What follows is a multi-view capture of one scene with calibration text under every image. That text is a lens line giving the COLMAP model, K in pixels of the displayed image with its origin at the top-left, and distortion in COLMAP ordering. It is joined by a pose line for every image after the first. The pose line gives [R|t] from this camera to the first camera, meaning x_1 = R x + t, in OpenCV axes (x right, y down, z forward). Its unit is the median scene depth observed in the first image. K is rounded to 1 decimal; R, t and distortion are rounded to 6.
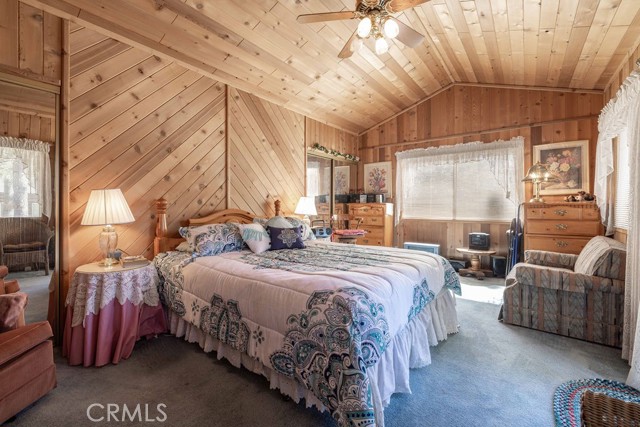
lens RADIAL K [[272.8, 0, 315.9], [0, 272.8, 208.1], [0, 0, 1]] dist [0.002210, -0.000593]
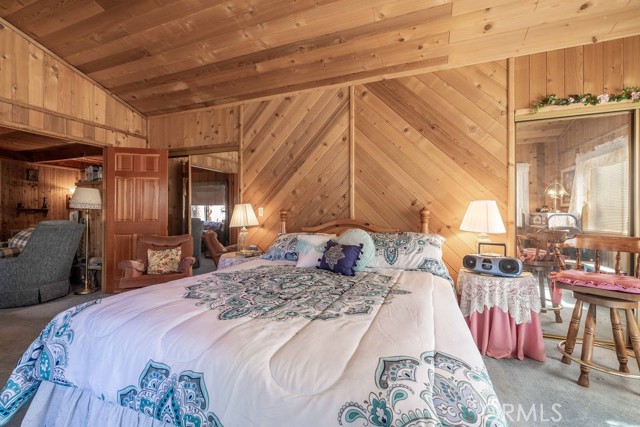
lens RADIAL K [[272.8, 0, 317.9], [0, 272.8, 213.2], [0, 0, 1]] dist [0.002210, -0.000593]
pose [[0.281125, -0.006620, -0.959648, 0.583541], [-0.014708, 0.999829, -0.011206, -0.004757], [0.959559, 0.017265, 0.280979, 0.690959]]
